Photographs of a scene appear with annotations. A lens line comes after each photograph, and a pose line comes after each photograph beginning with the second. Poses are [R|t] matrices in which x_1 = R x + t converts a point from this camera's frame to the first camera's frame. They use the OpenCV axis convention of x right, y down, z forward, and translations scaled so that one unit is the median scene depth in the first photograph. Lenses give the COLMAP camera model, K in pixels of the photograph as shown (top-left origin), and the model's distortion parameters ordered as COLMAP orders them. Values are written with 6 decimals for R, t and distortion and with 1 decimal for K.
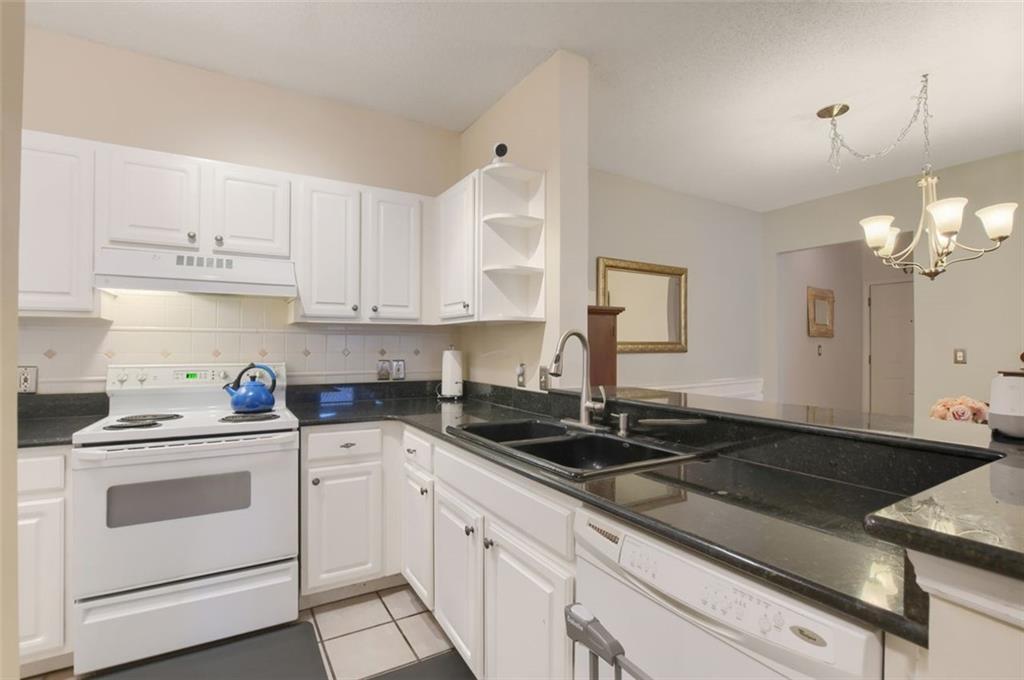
lens RADIAL K [[463.1, 0, 517.7], [0, 463.1, 343.9], [0, 0, 1]] dist [-0.023168, -0.000196]
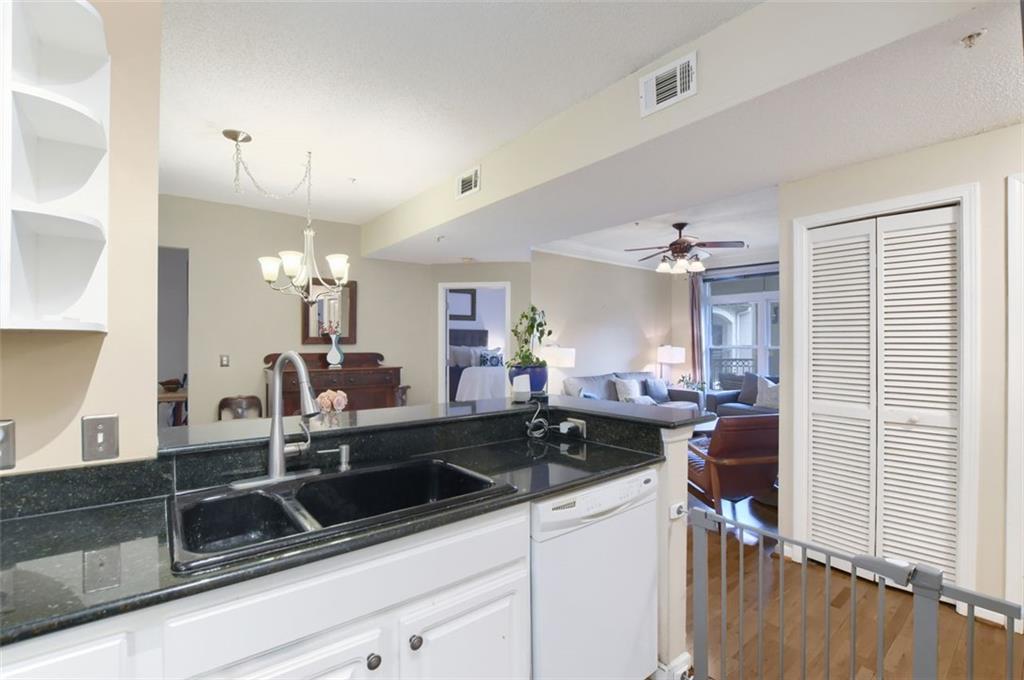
lens RADIAL K [[457.4, 0, 510.0], [0, 457.4, 342.8], [0, 0, 1]] dist [-0.022208, -0.000242]
pose [[-0.114073, -0.000371, 0.993472, -0.529943], [-0.004555, 0.999990, -0.000150, -0.038762], [-0.993462, -0.004542, -0.114074, 0.600228]]
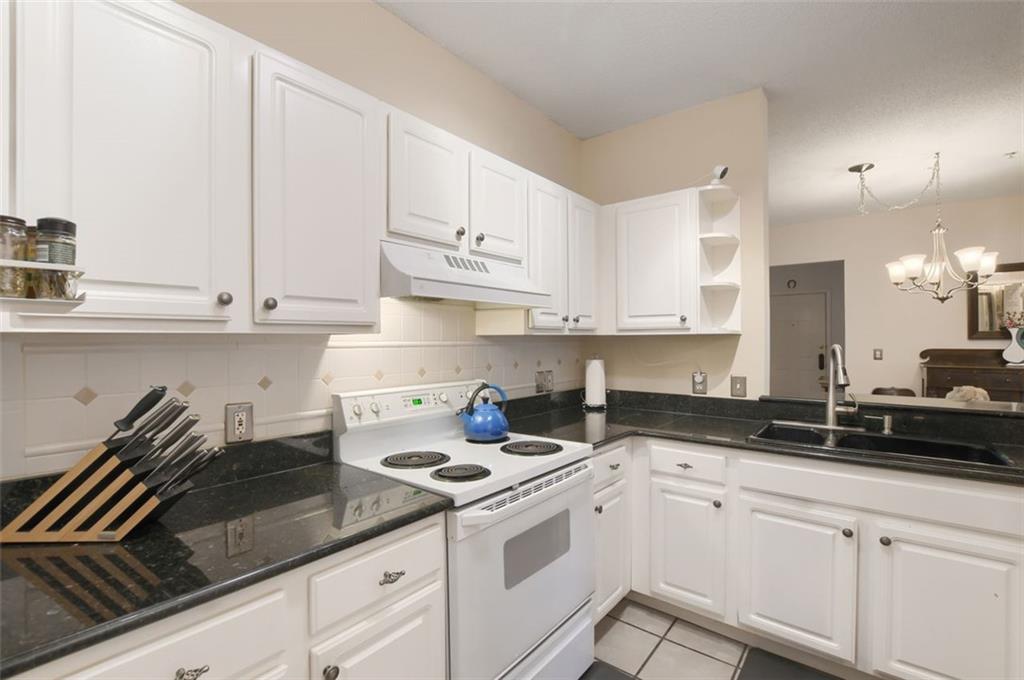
lens RADIAL K [[448.2, 0, 512.0], [0, 448.2, 340.0], [0, 0, 1]] dist [-0.018730, 0.000240]
pose [[0.940153, -0.005666, 0.340705, -0.823959], [0.004878, 0.999983, 0.003170, -0.041001], [-0.340717, -0.001319, 0.940165, 0.197480]]
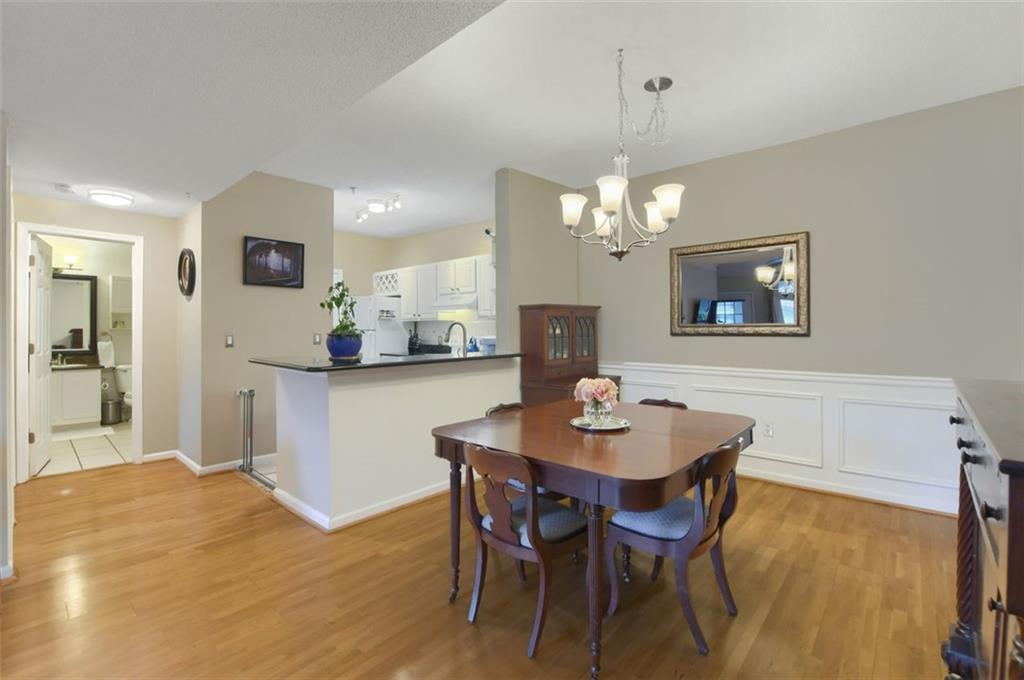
lens RADIAL K [[463.1, 0, 517.7], [0, 463.1, 343.9], [0, 0, 1]] dist [-0.023168, -0.000196]
pose [[0.282665, 0.024468, -0.958907, 1.919490], [0.005915, 0.999611, 0.027250, 0.018874], [0.959201, -0.013375, 0.282410, 0.535322]]
